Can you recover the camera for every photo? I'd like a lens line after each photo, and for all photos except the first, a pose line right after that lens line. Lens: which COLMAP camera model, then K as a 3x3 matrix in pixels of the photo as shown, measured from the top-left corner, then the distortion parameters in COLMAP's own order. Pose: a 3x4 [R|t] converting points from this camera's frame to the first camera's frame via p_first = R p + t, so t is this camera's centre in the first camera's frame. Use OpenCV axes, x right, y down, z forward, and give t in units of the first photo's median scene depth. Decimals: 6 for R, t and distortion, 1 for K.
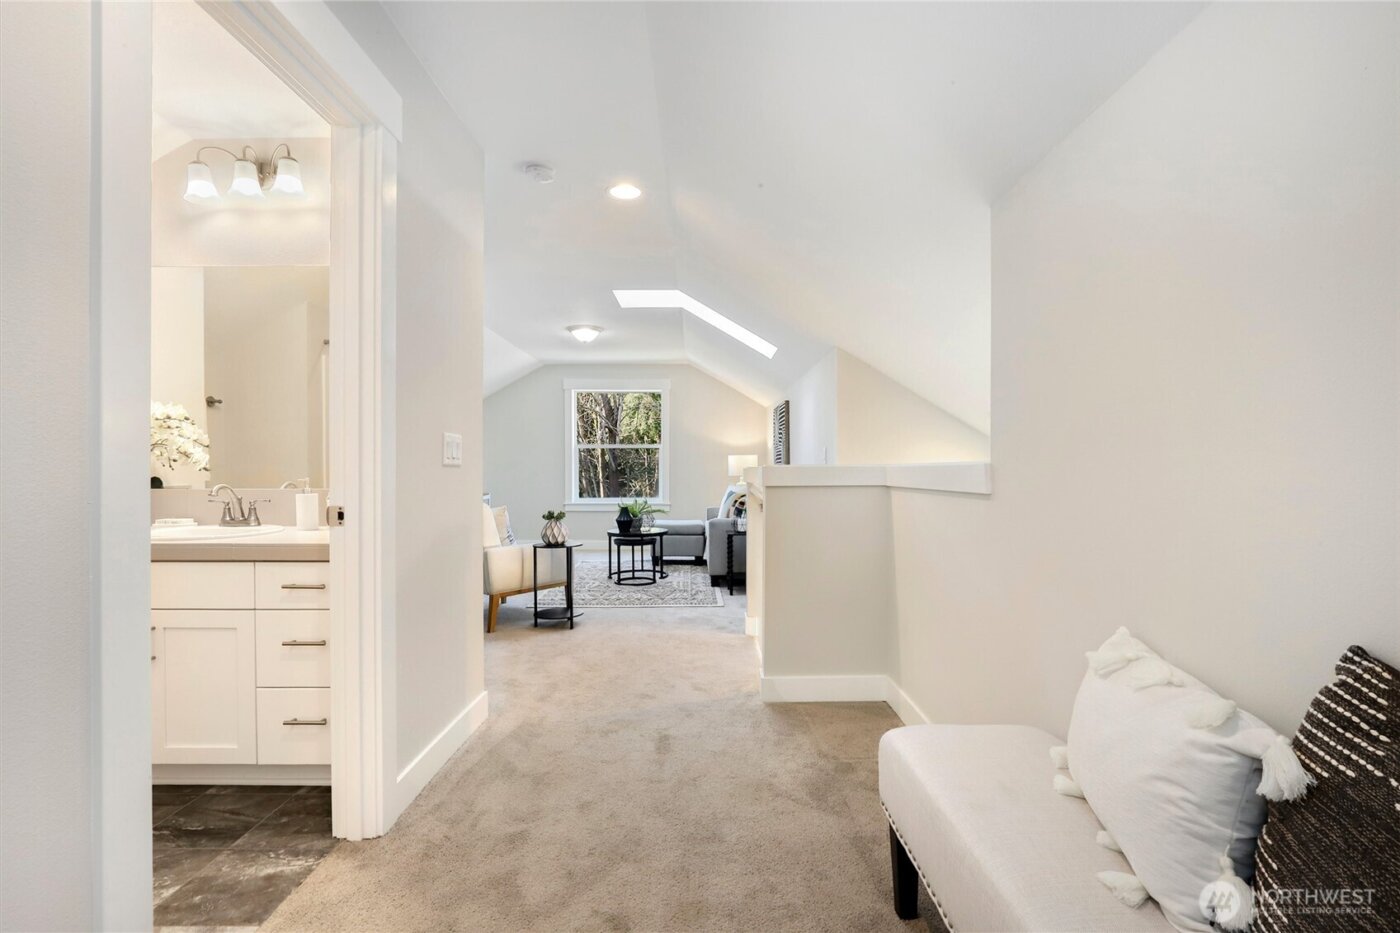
lens RADIAL K [[651.5, 0, 696.1], [0, 651.5, 467.0], [0, 0, 1]] dist [-0.002783, -0.000186]
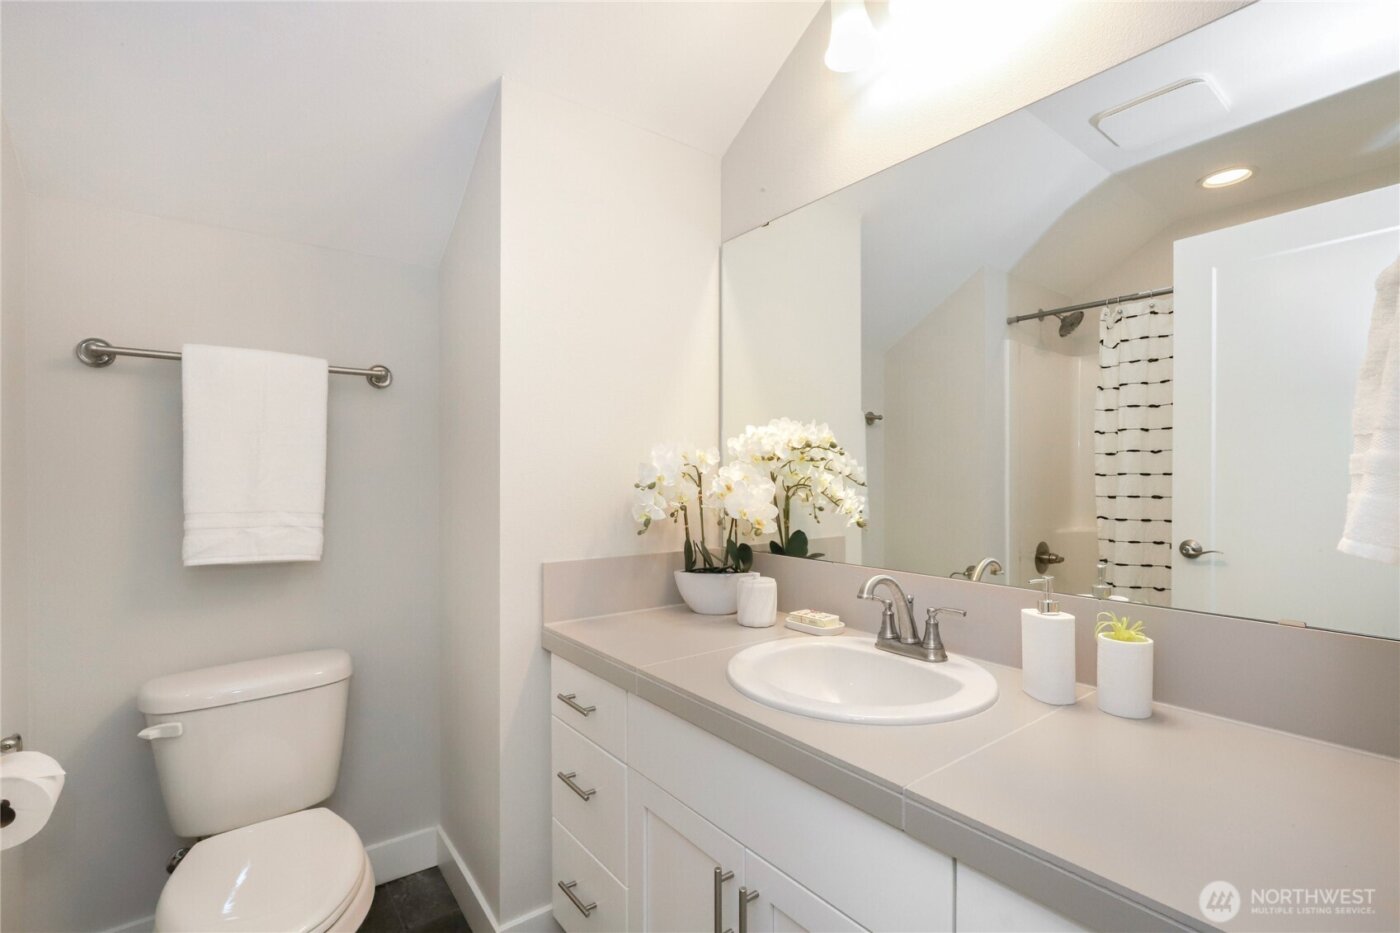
lens RADIAL K [[651.5, 0, 696.1], [0, 651.5, 467.0], [0, 0, 1]] dist [-0.002783, -0.000186]
pose [[0.614815, -0.002283, -0.788668, -0.371943], [-0.010525, 0.999883, -0.011099, -0.045216], [0.788601, 0.015125, 0.614719, 0.512030]]
